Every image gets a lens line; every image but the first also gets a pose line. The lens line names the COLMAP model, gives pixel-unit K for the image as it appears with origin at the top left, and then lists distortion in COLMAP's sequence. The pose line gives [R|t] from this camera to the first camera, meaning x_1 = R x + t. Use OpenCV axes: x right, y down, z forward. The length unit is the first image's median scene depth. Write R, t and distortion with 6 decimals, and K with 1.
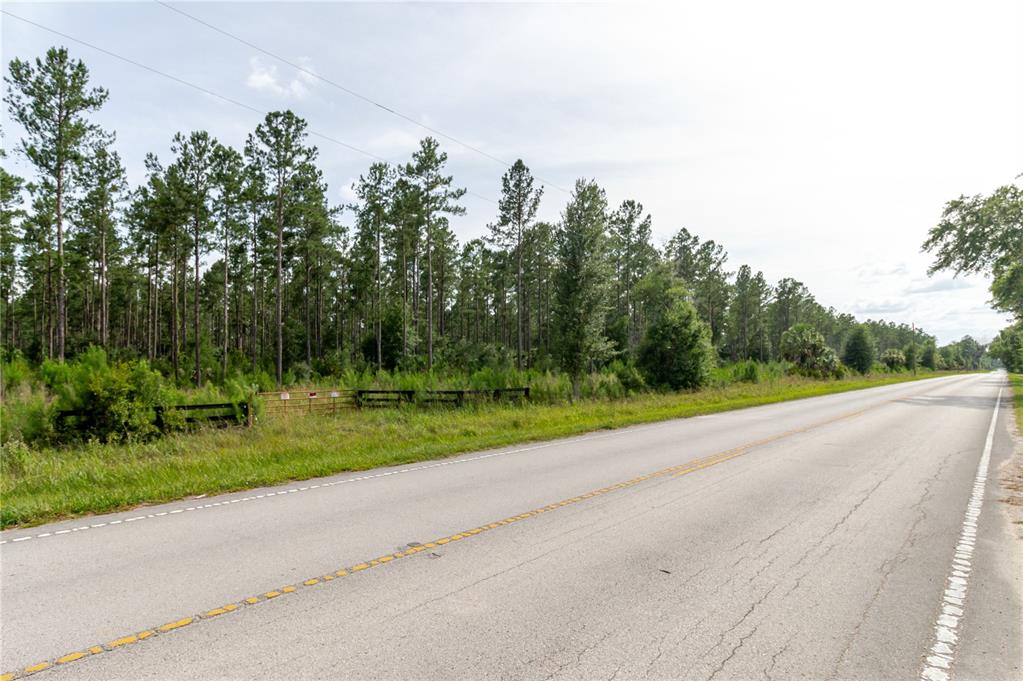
lens RADIAL K [[563.5, 0, 511.5], [0, 563.5, 340.5], [0, 0, 1]] dist [0.000597, 0.001303]
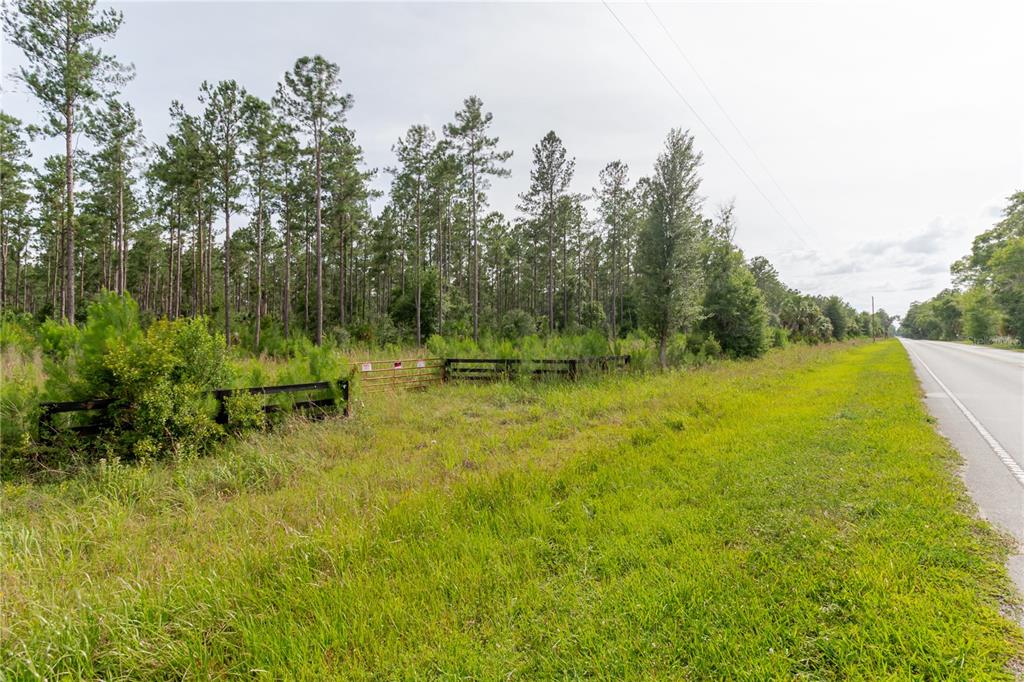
lens RADIAL K [[459.0, 0, 512.8], [0, 459.0, 323.9], [0, 0, 1]] dist [0.001750, -0.000229]
pose [[0.996915, 0.006990, 0.078171, -0.138478], [-0.009019, 0.999631, 0.025630, 0.010810], [-0.077963, -0.026256, 0.996610, 0.188735]]
